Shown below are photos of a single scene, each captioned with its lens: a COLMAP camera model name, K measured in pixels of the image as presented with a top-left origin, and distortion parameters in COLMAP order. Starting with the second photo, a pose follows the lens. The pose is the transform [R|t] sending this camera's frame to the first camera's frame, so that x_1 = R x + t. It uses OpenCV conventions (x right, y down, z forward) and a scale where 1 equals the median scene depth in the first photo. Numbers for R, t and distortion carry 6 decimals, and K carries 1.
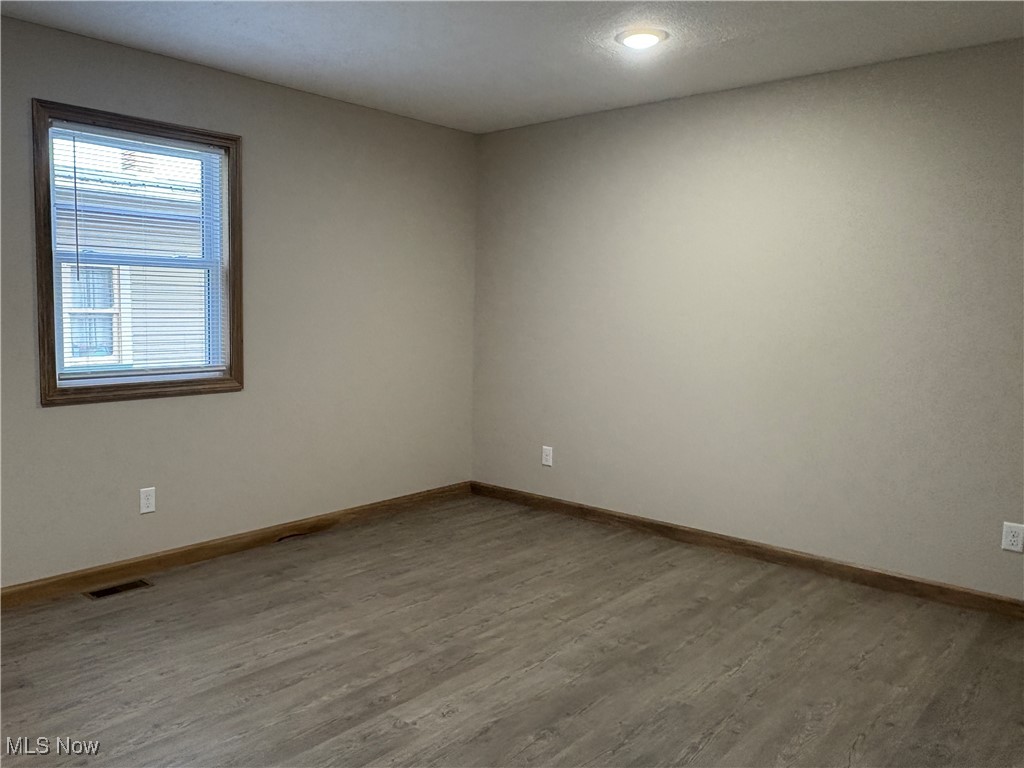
lens RADIAL K [[703.4, 0, 509.5], [0, 703.4, 377.0], [0, 0, 1]] dist [0.010963, -0.002904]
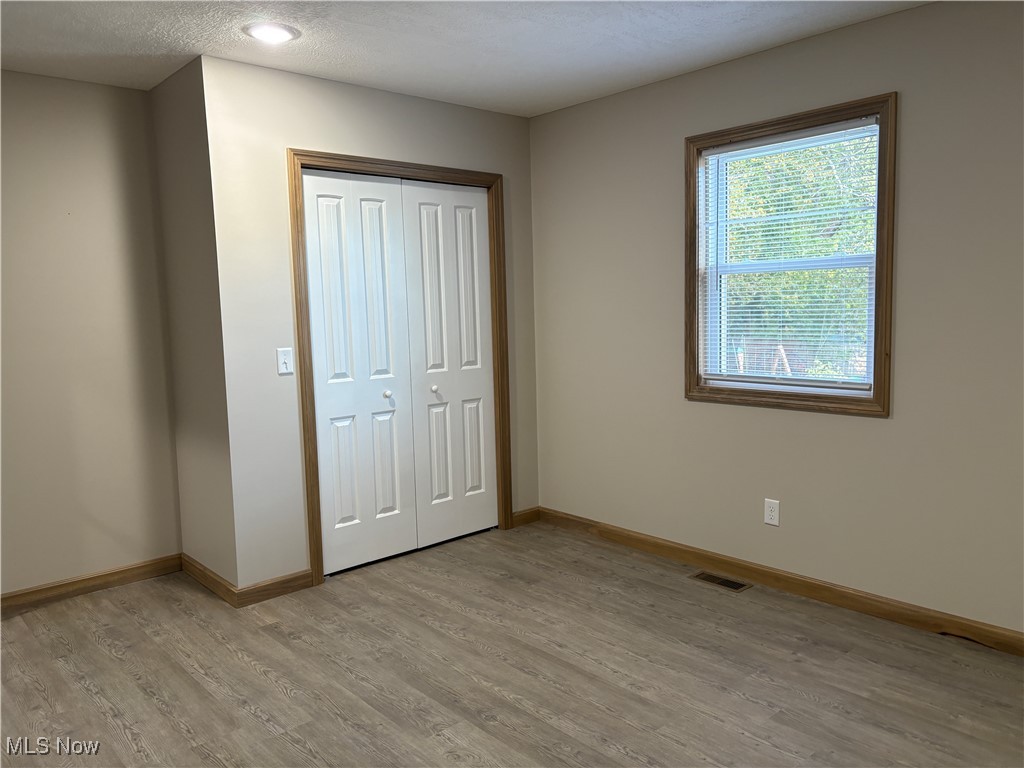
lens RADIAL K [[768.5, 0, 507.7], [0, 768.5, 387.1], [0, 0, 1]] dist [0.067773, -0.066913]
pose [[-0.070319, 0.094397, -0.993048, 0.619561], [-0.082107, 0.991587, 0.100072, -0.081461], [0.994140, 0.088573, -0.061977, 0.761813]]
